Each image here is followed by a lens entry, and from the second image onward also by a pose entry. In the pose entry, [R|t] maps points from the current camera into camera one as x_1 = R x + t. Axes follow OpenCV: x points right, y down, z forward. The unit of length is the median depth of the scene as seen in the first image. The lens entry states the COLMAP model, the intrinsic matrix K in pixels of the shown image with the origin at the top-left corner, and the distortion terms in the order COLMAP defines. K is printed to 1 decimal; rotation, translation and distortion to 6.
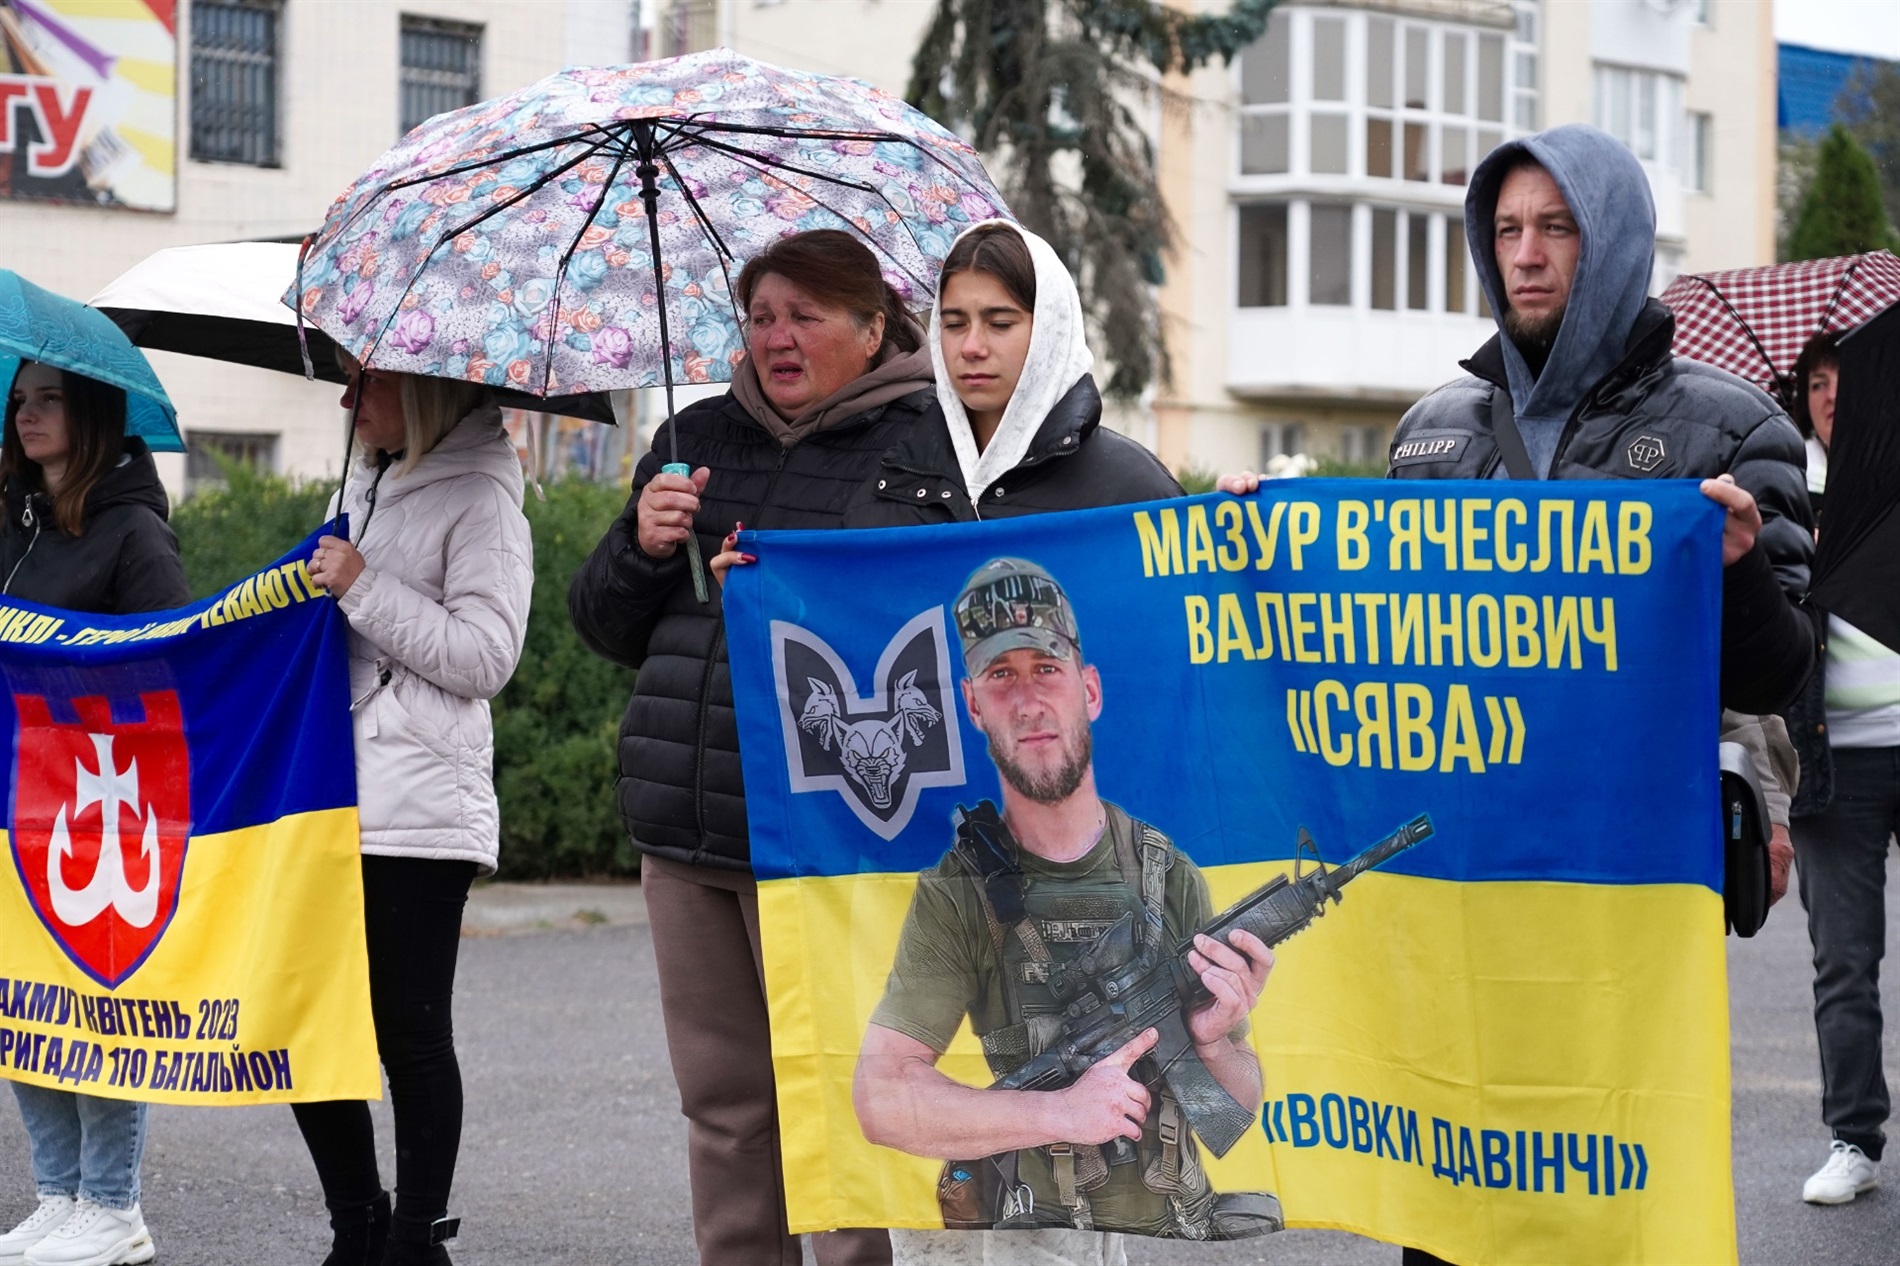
lens RADIAL K [[3790.0, 0, 954.5], [0, 3790.0, 622.5], [0, 0, 1]] dist [0.029875, 0.000000]
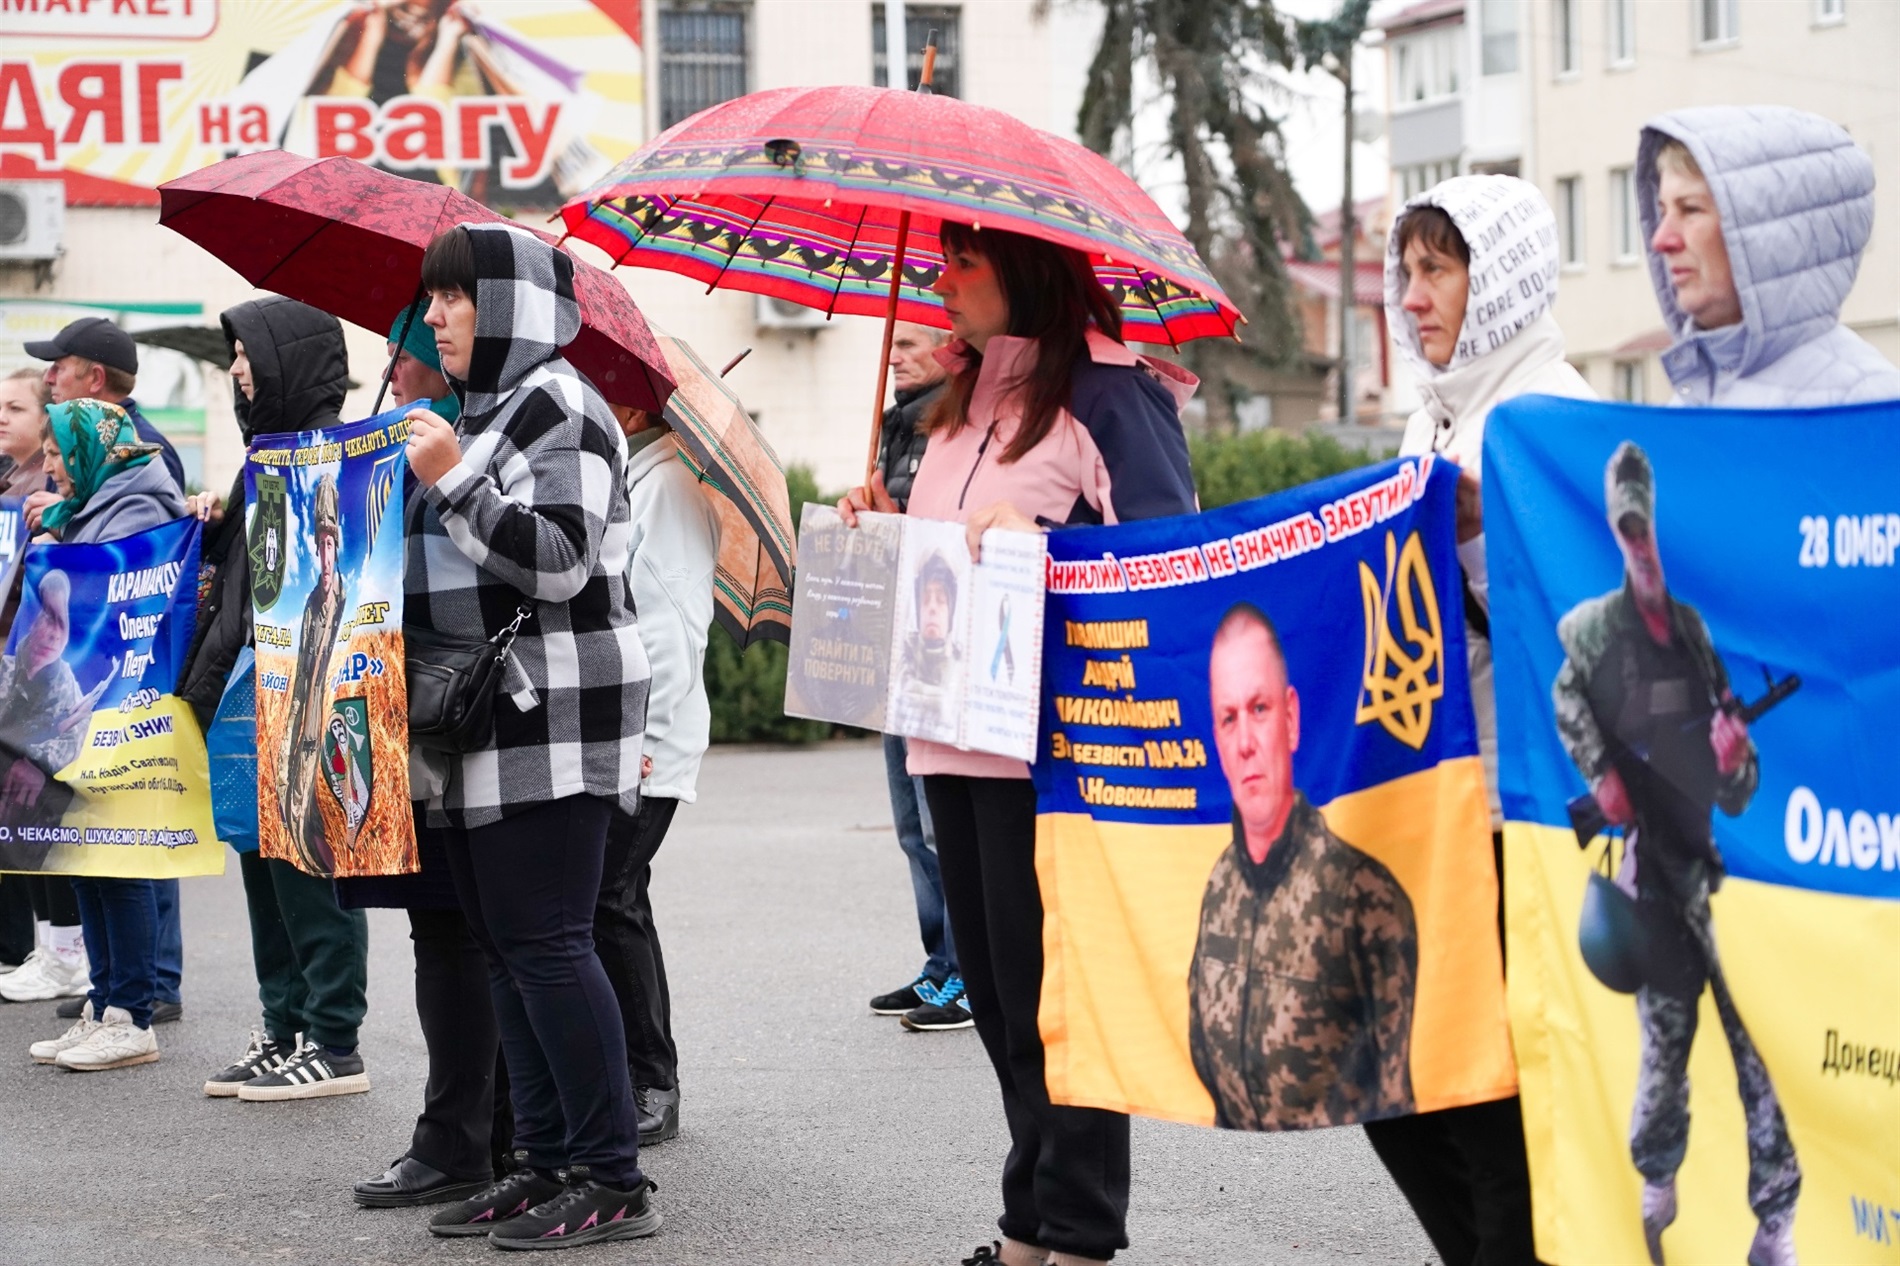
lens RADIAL K [[5047.2, 0, 946.3], [0, 5047.2, 630.9], [0, 0, 1]] dist [-0.025051, 0.000000]
pose [[0.952099, -0.027868, -0.304518, 1.532507], [0.030666, 0.999520, 0.004409, 0.032546], [0.304249, -0.013537, 0.952496, -1.663276]]
